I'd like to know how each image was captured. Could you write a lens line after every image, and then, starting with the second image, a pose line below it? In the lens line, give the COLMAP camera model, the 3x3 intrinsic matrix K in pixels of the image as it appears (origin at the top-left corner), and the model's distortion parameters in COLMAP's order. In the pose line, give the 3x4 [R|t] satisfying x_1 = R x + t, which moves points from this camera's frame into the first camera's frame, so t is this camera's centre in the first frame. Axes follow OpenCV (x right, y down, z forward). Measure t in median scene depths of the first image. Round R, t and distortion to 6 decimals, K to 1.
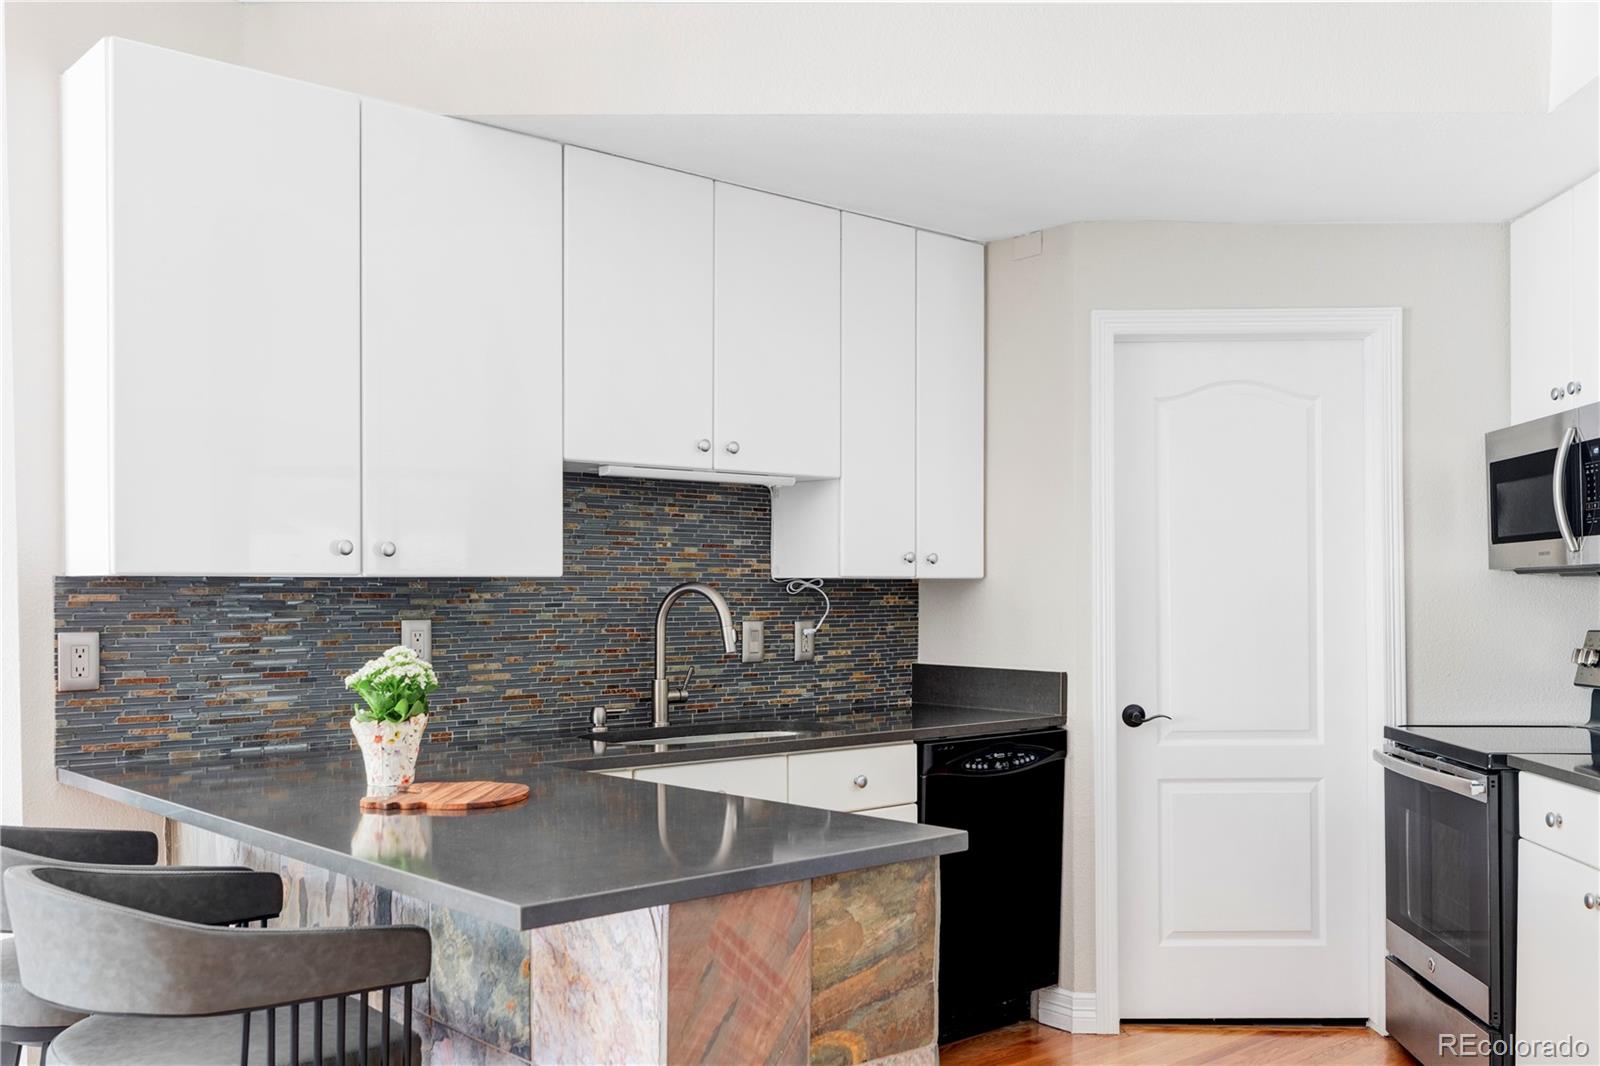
lens RADIAL K [[1406.8, 0, 938.8], [0, 1406.8, 590.4], [0, 0, 1]] dist [0.003273, 0.008458]
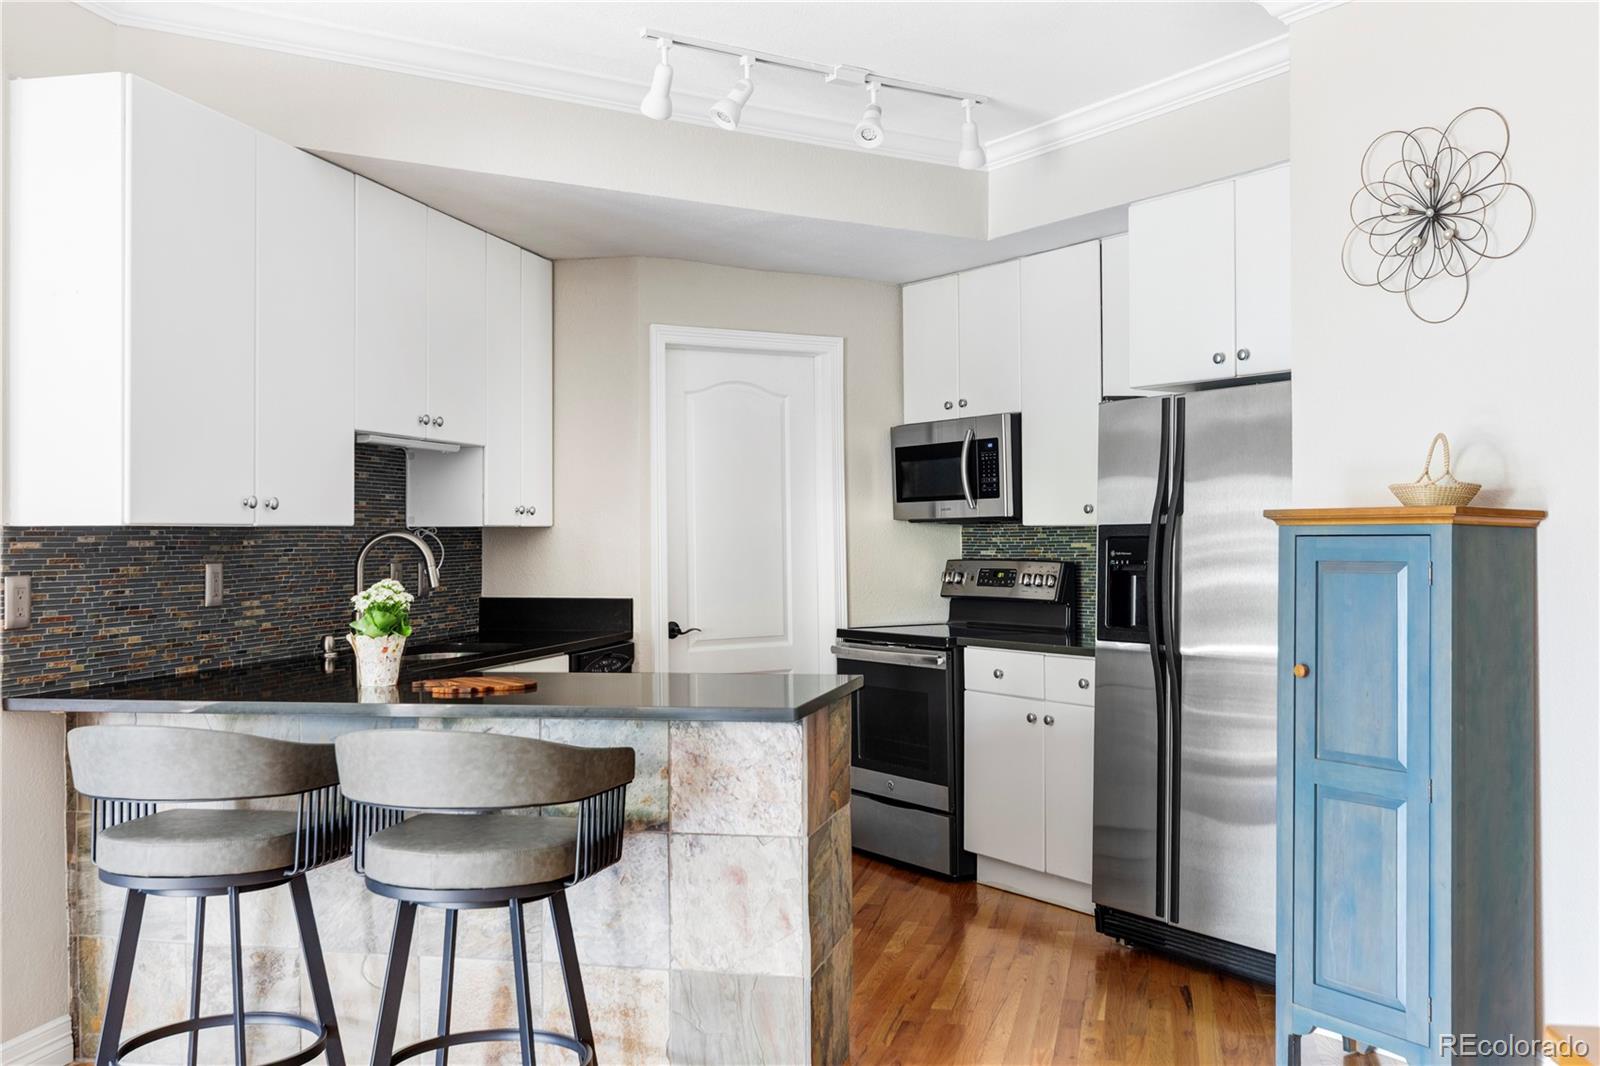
lens RADIAL K [[1508.1, 0, 805.4], [0, 1508.1, 508.8], [0, 0, 1]] dist [0.003051, 0.005028]
pose [[0.829184, 0.004388, 0.558958, -0.638191], [0.007035, 0.999808, -0.018285, 0.002126], [-0.558931, 0.019094, 0.828994, -0.286197]]
